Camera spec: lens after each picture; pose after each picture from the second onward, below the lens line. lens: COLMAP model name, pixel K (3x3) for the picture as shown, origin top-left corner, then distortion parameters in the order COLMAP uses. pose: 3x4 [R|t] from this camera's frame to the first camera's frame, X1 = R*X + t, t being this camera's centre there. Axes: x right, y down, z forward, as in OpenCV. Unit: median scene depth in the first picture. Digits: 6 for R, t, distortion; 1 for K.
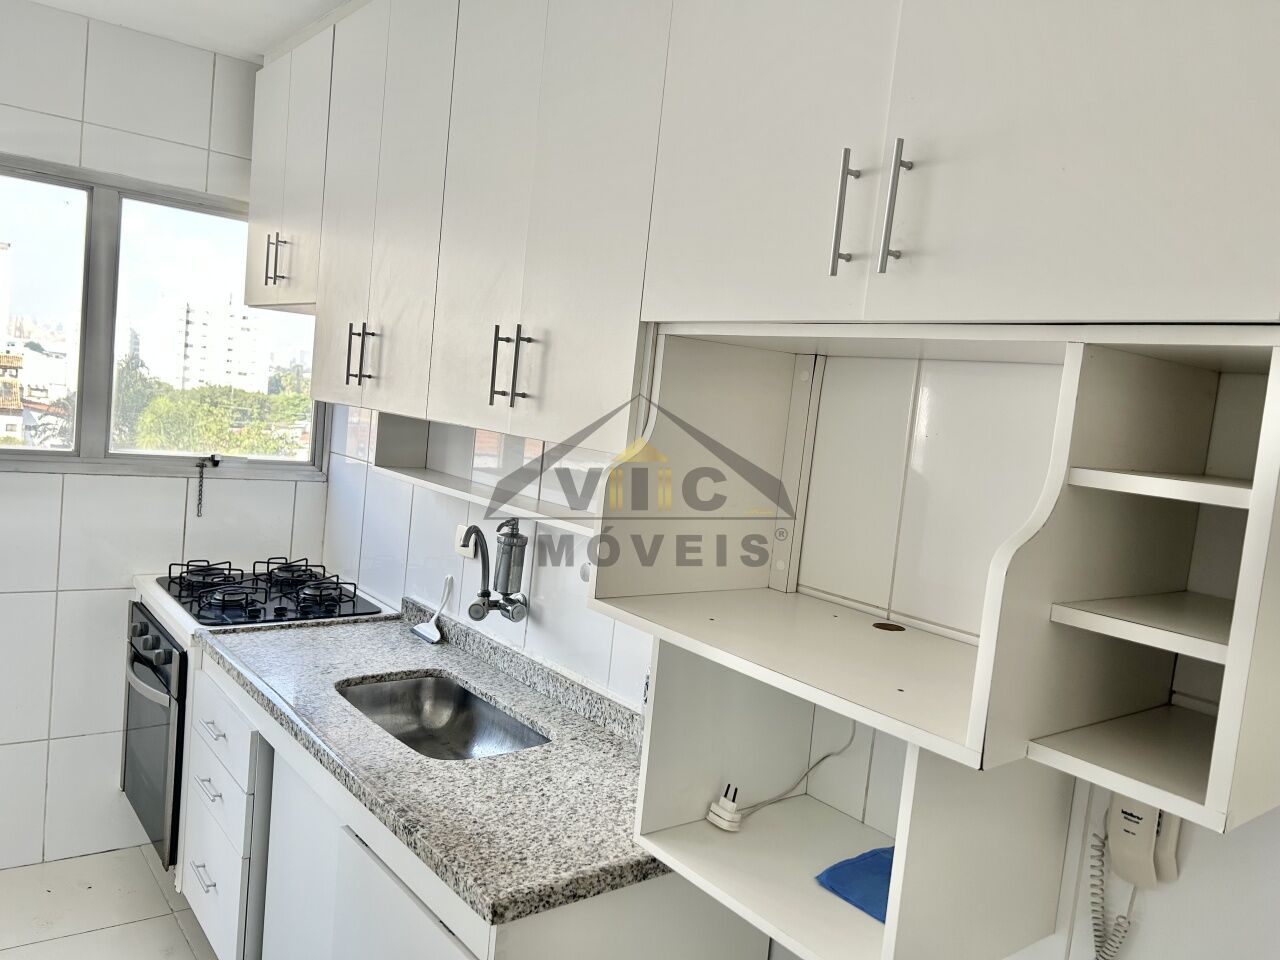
lens RADIAL K [[953.1, 0, 639.9], [0, 953.1, 471.4], [0, 0, 1]] dist [0.053483, -0.065603]
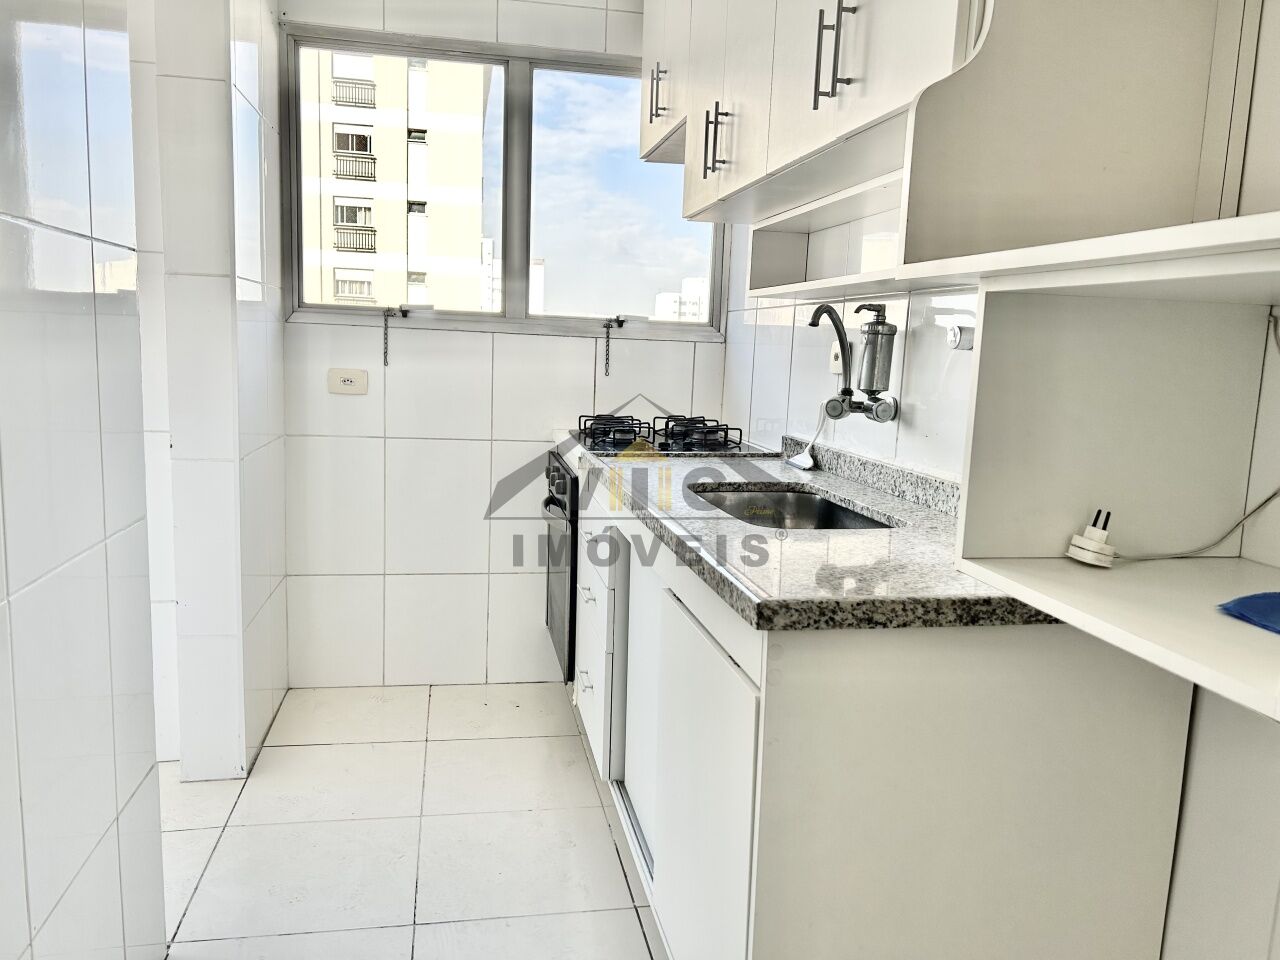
lens RADIAL K [[953.1, 0, 647.3], [0, 953.1, 484.6], [0, 0, 1]] dist [0.053483, -0.065603]
pose [[0.887408, 0.001262, -0.460983, 0.080361], [0.015246, 0.999369, 0.032086, 0.180658], [0.460732, -0.035502, 0.886829, 0.129525]]
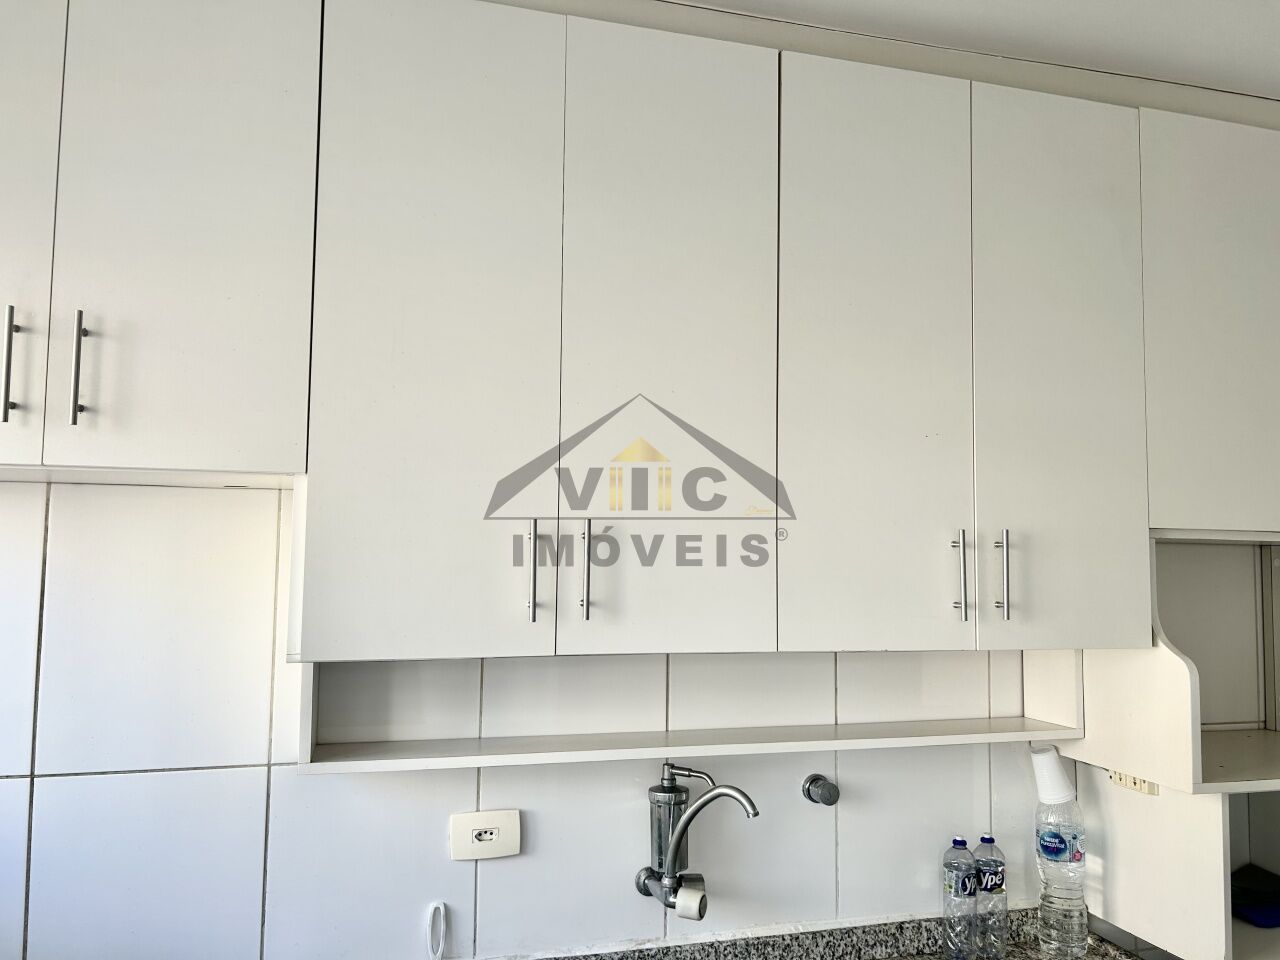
lens RADIAL K [[953.1, 0, 639.3], [0, 953.1, 516.4], [0, 0, 1]] dist [0.053483, -0.065603]
pose [[0.393049, -0.051891, 0.918052, -0.814560], [0.100450, 0.994854, 0.013227, -0.156307], [-0.914015, 0.087019, 0.396239, 0.706590]]
